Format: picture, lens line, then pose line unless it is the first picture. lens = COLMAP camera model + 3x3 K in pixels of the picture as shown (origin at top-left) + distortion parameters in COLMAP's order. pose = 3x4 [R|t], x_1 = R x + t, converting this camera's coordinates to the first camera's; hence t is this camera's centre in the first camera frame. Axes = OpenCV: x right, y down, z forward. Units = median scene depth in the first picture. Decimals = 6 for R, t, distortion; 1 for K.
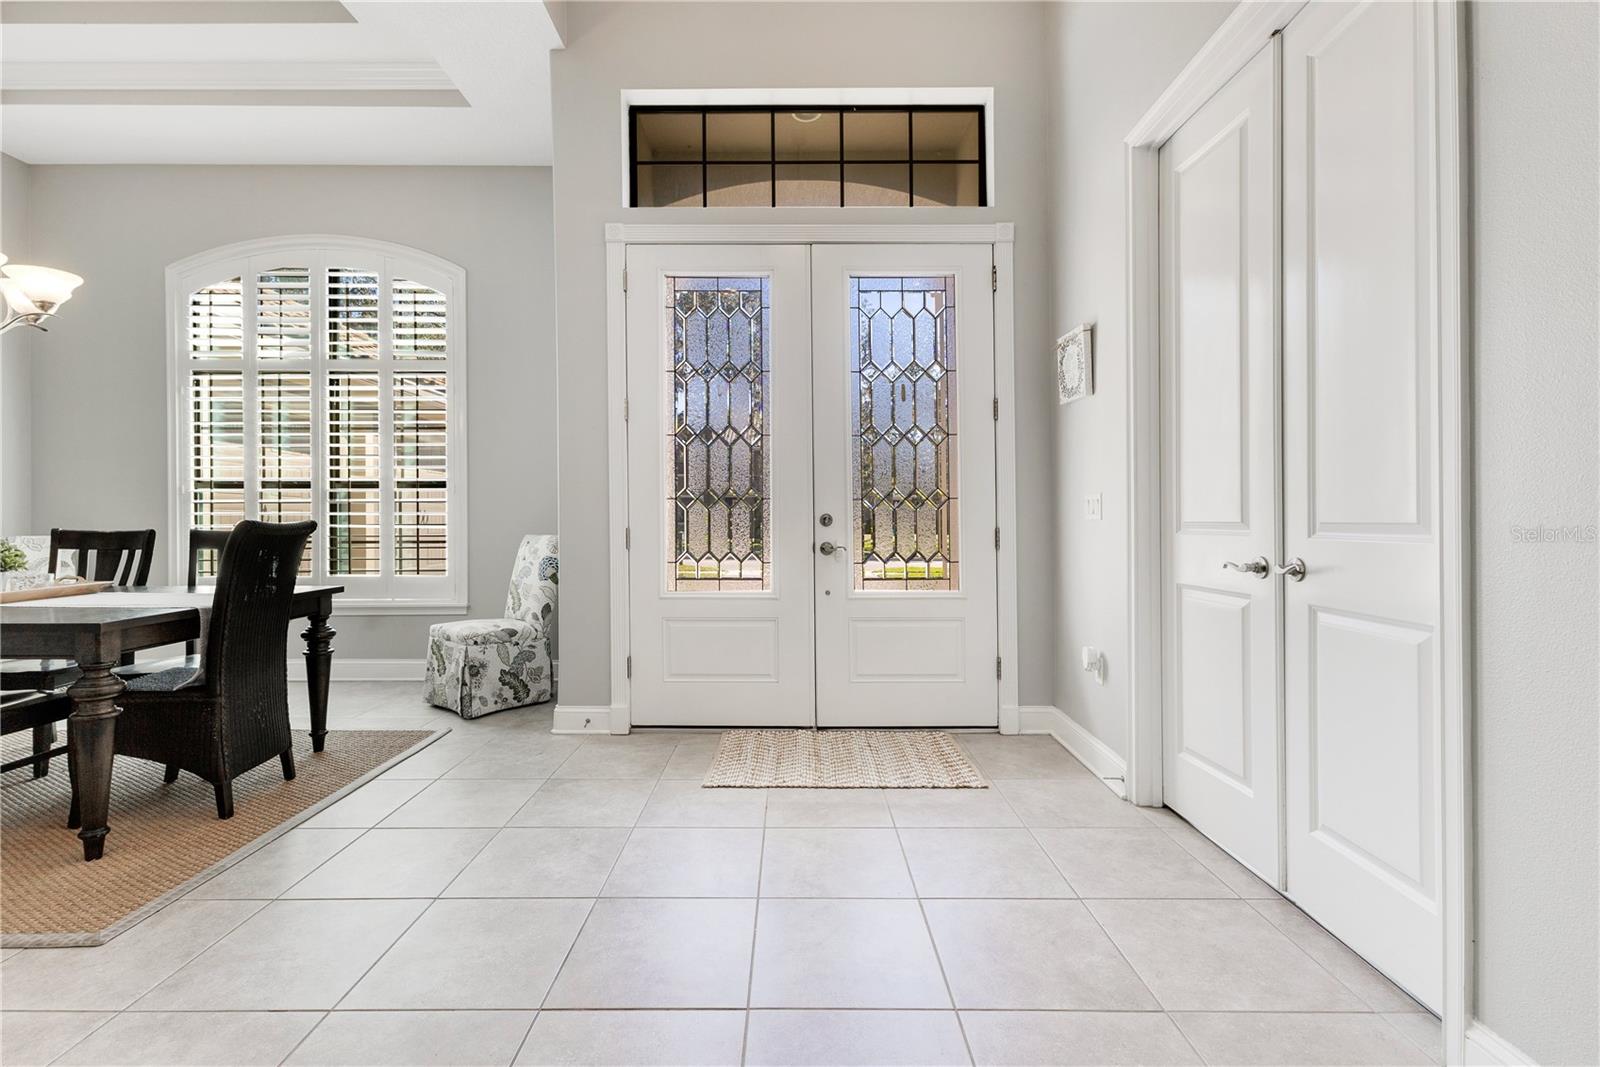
lens RADIAL K [[711.8, 0, 795.1], [0, 711.8, 519.5], [0, 0, 1]] dist [0.012937, -0.003717]
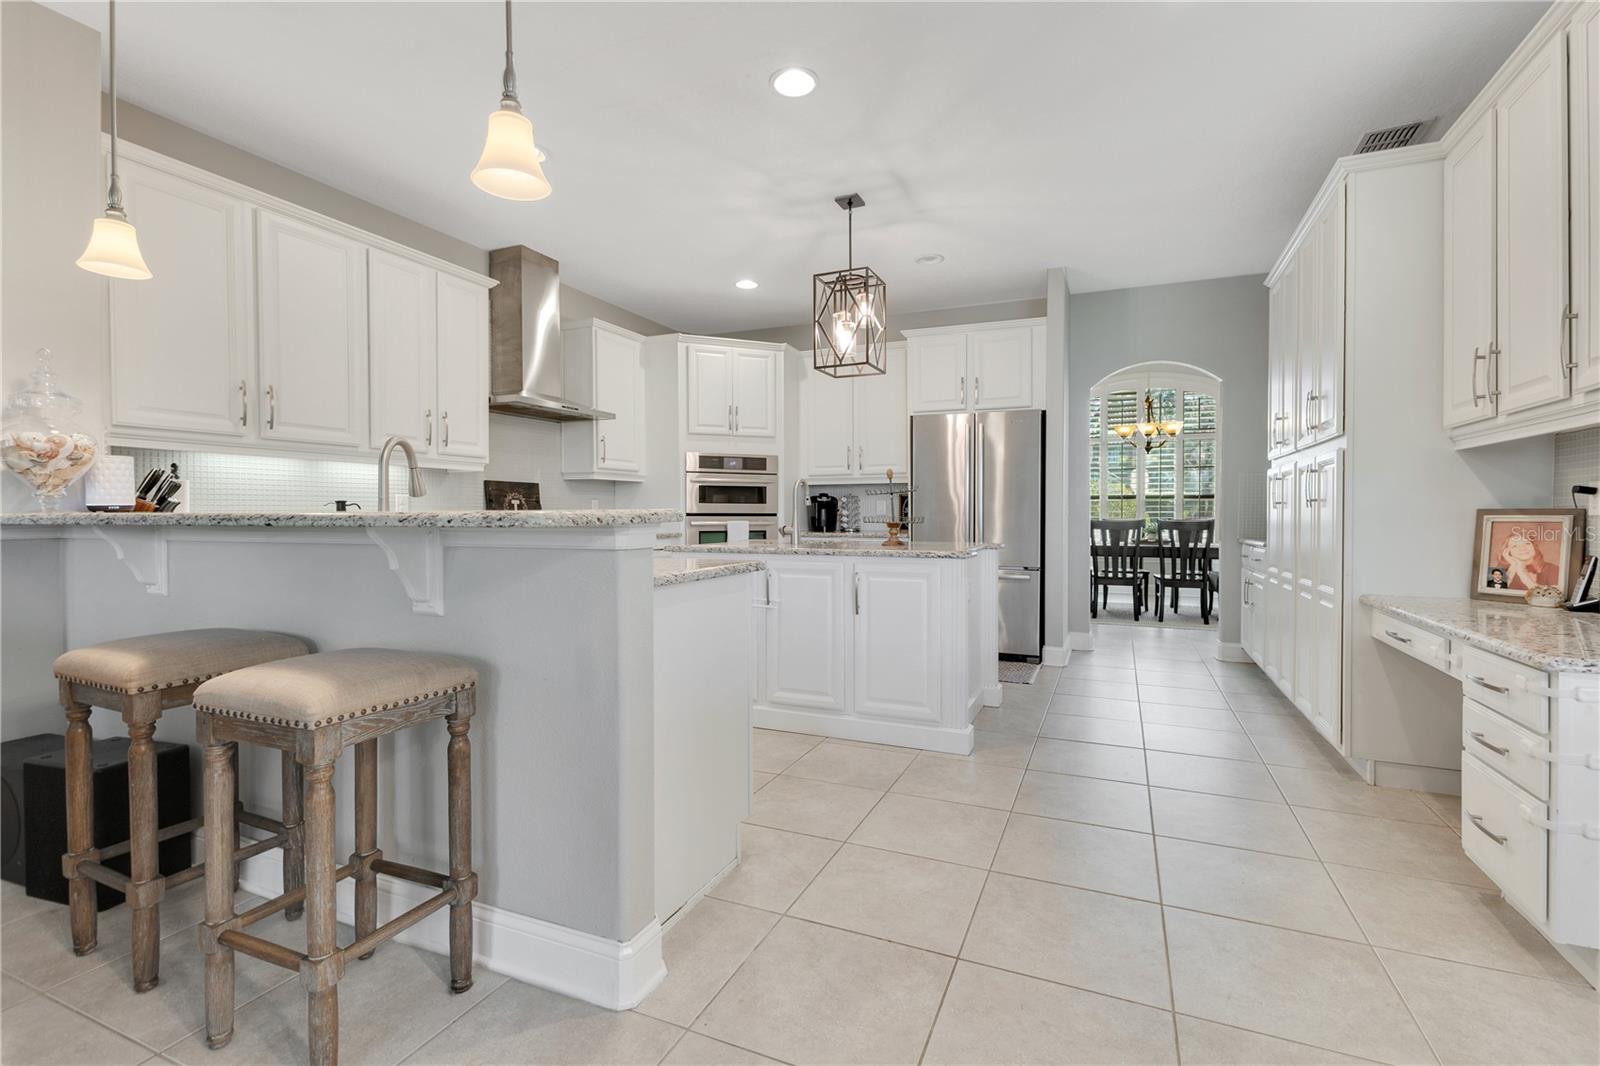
lens RADIAL K [[711.8, 0, 812.9], [0, 711.8, 520.7], [0, 0, 1]] dist [0.012937, -0.003717]
pose [[0.922291, 0.004091, -0.386474, -0.884569], [-0.001351, 0.999972, 0.007362, 0.002950], [0.386493, -0.006268, 0.922271, -1.414692]]
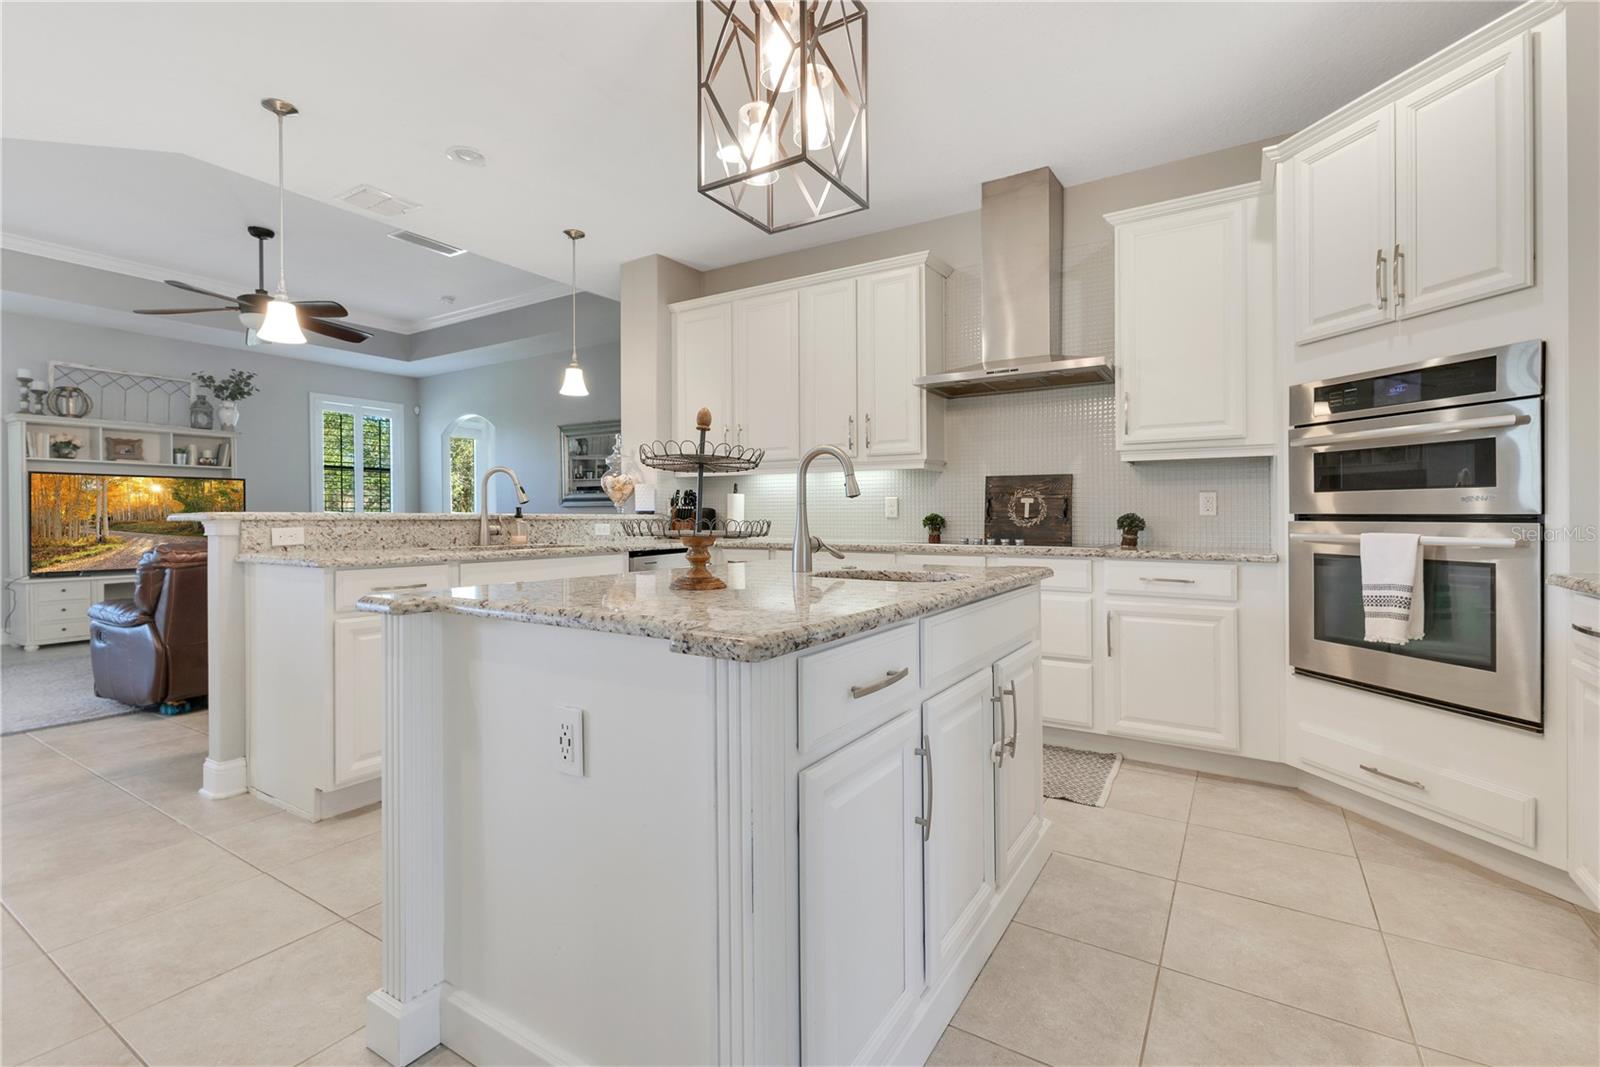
lens RADIAL K [[711.8, 0, 786.6], [0, 711.8, 529.5], [0, 0, 1]] dist [0.012937, -0.003717]
pose [[-0.530898, 0.016031, -0.847284, -0.828798], [-0.003245, 0.999775, 0.020949, 0.001279], [0.847430, 0.013871, -0.530726, -0.261044]]
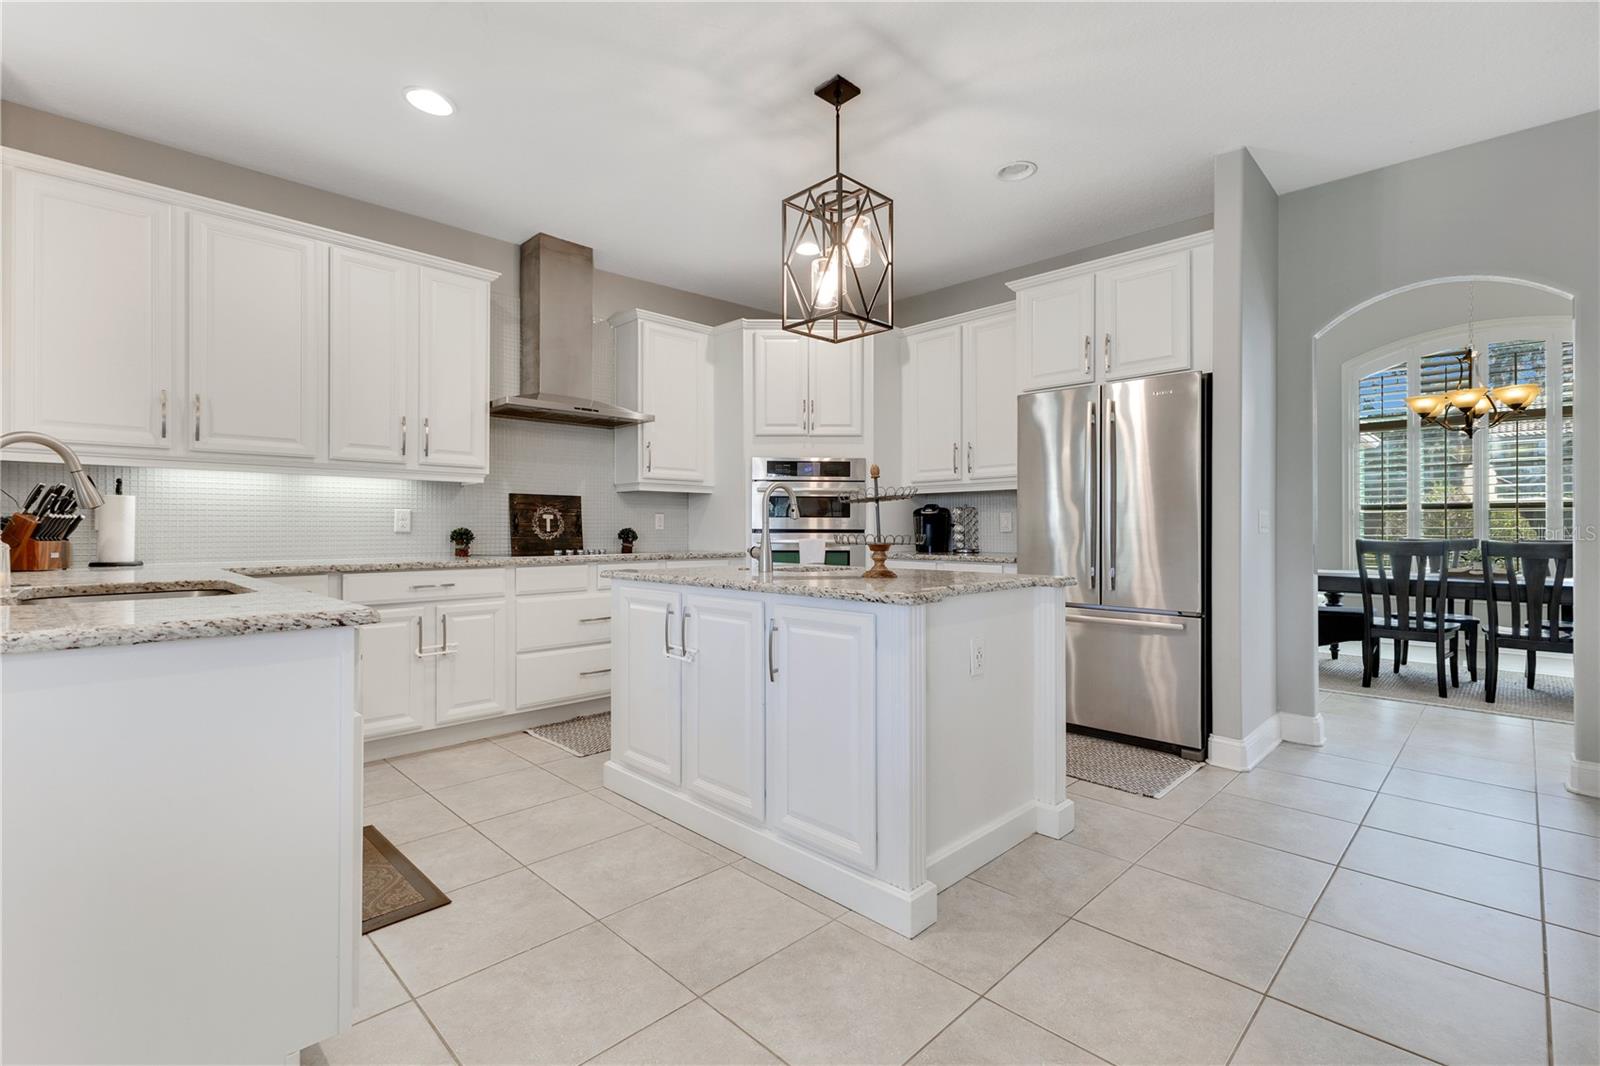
lens RADIAL K [[711.8, 0, 805.0], [0, 711.8, 526.8], [0, 0, 1]] dist [0.012937, -0.003717]
pose [[0.715188, -0.000233, -0.698932, -0.754376], [-0.004087, 0.999981, -0.004516, 0.000425], [0.698920, 0.006087, 0.715174, -1.010683]]
